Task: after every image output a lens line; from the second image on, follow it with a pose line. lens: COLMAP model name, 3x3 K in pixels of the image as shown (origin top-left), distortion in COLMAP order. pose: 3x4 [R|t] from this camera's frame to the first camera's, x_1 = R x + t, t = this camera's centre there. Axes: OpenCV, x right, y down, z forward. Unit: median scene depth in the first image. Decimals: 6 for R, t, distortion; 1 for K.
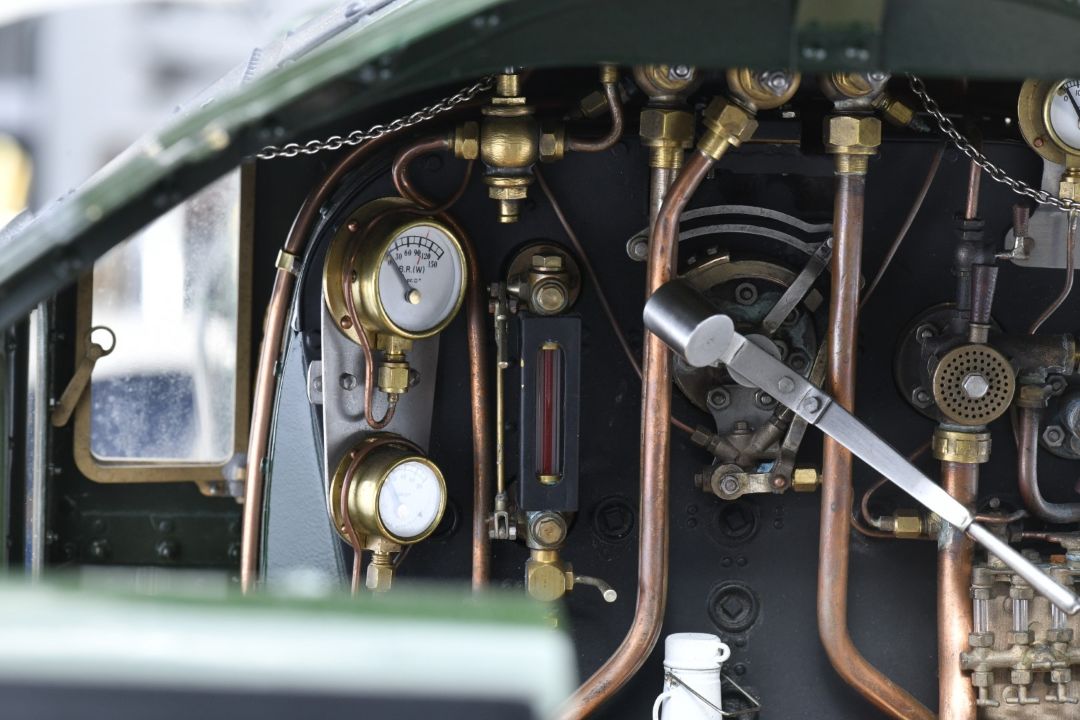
lens RADIAL K [[3859.3, 0, 536.6], [0, 3859.3, 360.4], [0, 0, 1]] dist [0.003741, 0.000000]
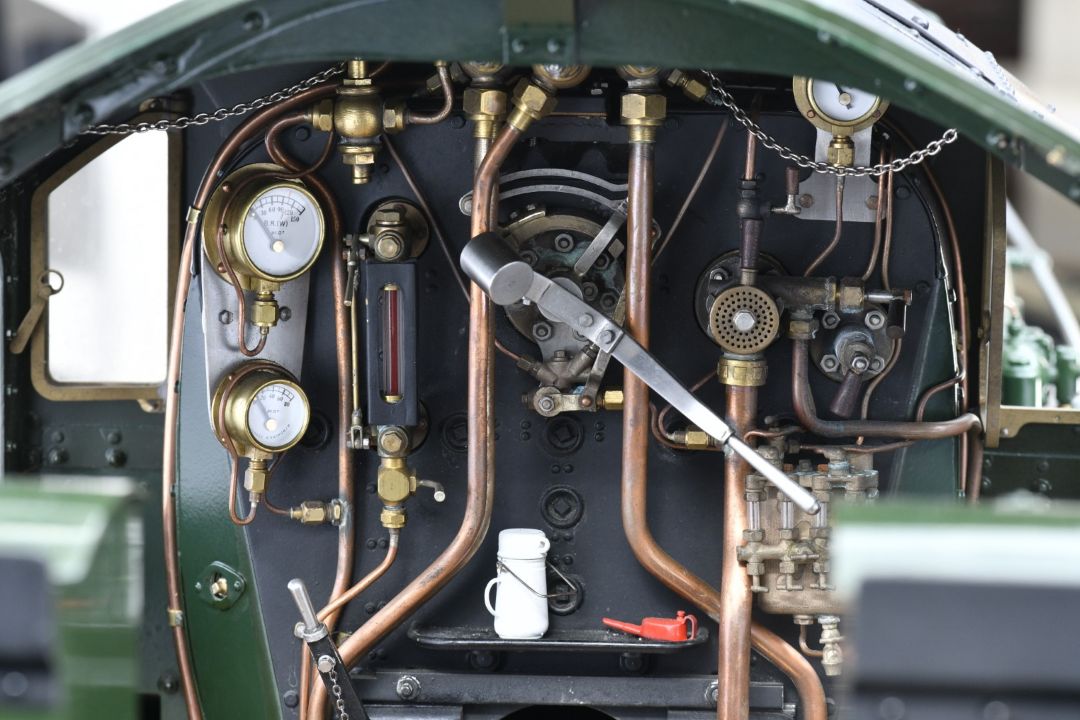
lens RADIAL K [[3859.3, 0, 536.1], [0, 3859.3, 354.4], [0, 0, 1]] dist [0.003741, 0.000000]
pose [[0.993464, 0.001851, -0.114127, 0.183154], [0.000206, 0.999838, 0.018014, -0.004440], [0.114142, -0.017920, 0.993303, -0.181022]]
